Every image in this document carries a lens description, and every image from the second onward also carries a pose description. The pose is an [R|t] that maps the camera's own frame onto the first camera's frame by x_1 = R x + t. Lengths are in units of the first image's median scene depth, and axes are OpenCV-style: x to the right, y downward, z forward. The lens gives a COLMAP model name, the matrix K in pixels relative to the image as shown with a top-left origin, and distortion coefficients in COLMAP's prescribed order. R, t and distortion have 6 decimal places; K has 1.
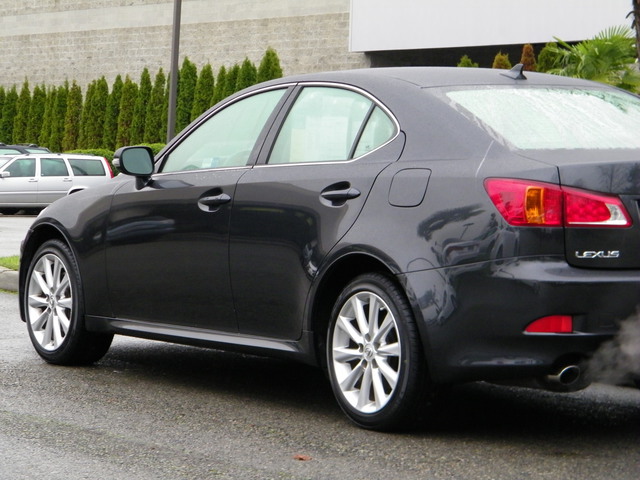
lens RADIAL K [[2111.4, 0, 319.9], [0, 2111.4, 240.5], [0, 0, 1]] dist [0.135422, 0.000000]
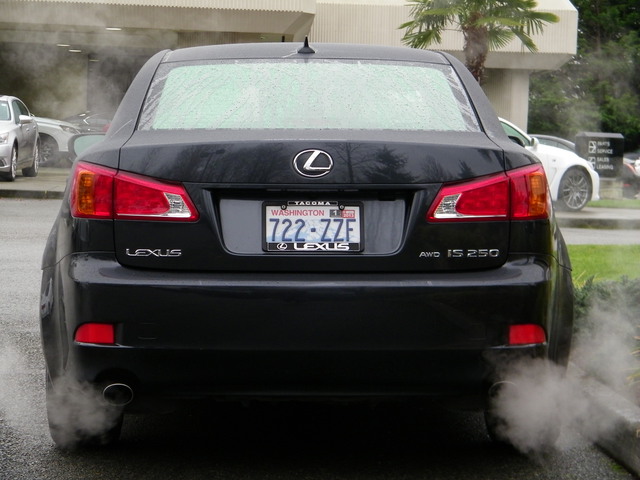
lens RADIAL K [[1783.5, 0, 319.8], [0, 1783.5, 238.7], [0, 0, 1]] dist [0.159056, 0.000000]
pose [[0.978289, 0.021171, -0.206160, 0.342859], [-0.017622, 0.999663, 0.019036, -0.013730], [0.206494, -0.014990, 0.978333, 0.314291]]
